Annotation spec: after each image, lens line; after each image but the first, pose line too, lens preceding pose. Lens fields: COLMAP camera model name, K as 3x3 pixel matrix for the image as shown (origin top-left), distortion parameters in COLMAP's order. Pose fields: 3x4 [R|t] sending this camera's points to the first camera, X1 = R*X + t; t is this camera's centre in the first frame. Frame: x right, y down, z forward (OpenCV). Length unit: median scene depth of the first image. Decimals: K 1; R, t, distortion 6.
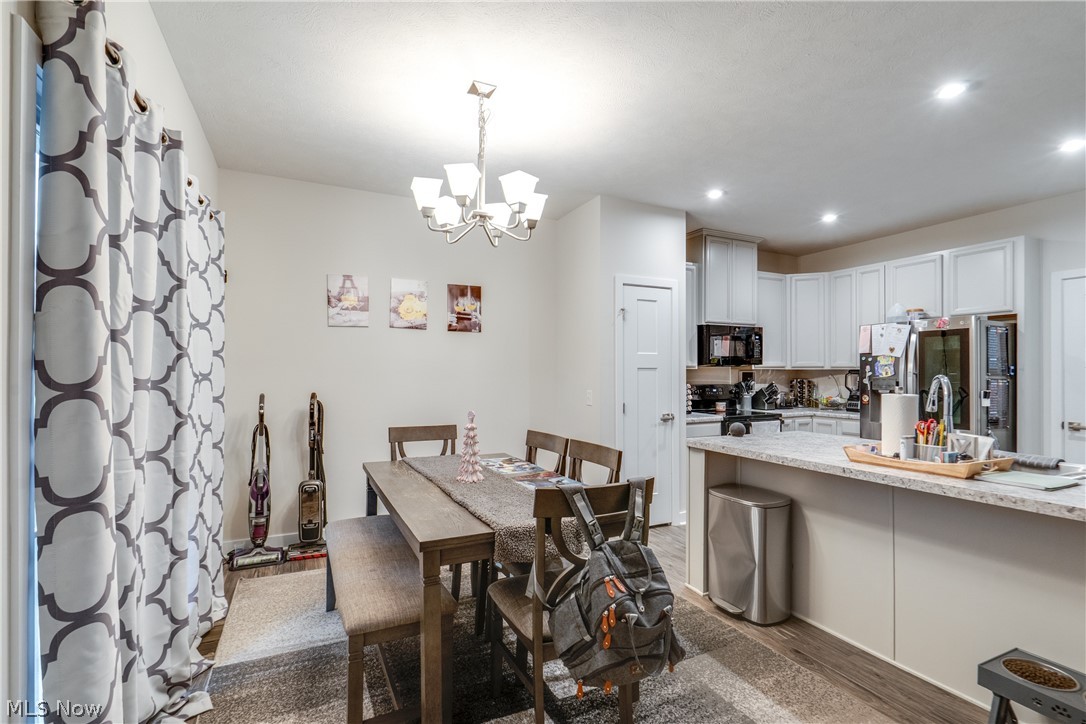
lens RADIAL K [[496.5, 0, 552.5], [0, 496.5, 371.2], [0, 0, 1]] dist [-0.004355, 0.002286]
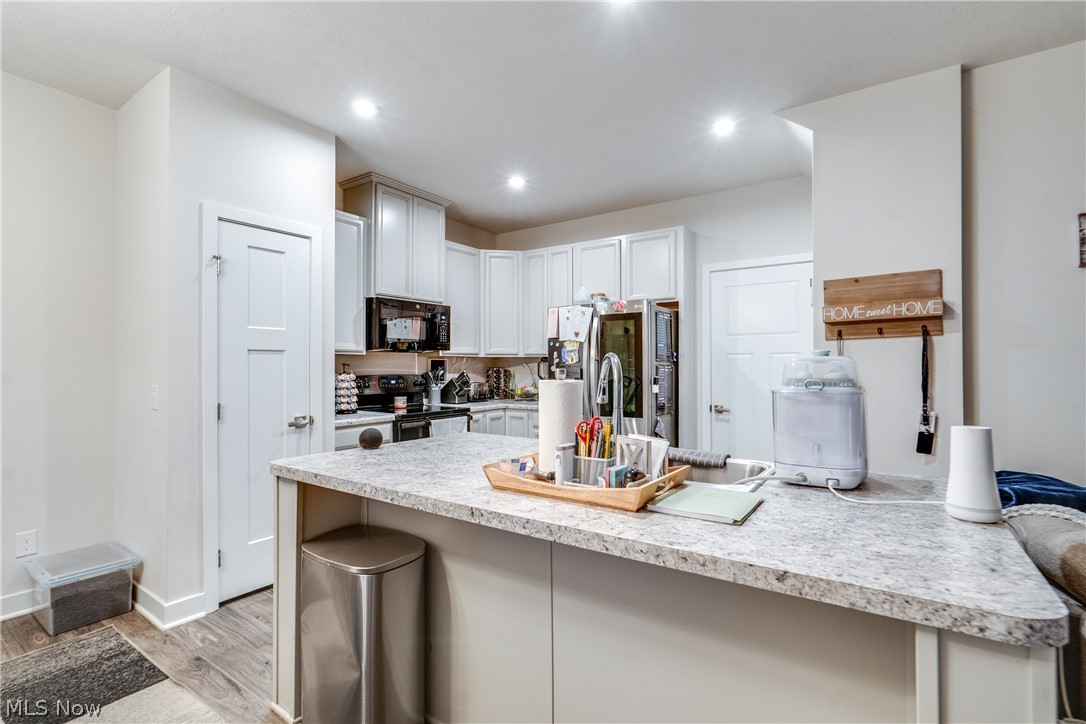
lens RADIAL K [[496.5, 0, 542.3], [0, 496.5, 360.2], [0, 0, 1]] dist [-0.004355, 0.002286]
pose [[0.878120, 0.002816, 0.478433, 0.191993], [0.001697, 0.999958, -0.009000, 0.013852], [-0.478438, 0.008714, 0.878078, 0.226088]]
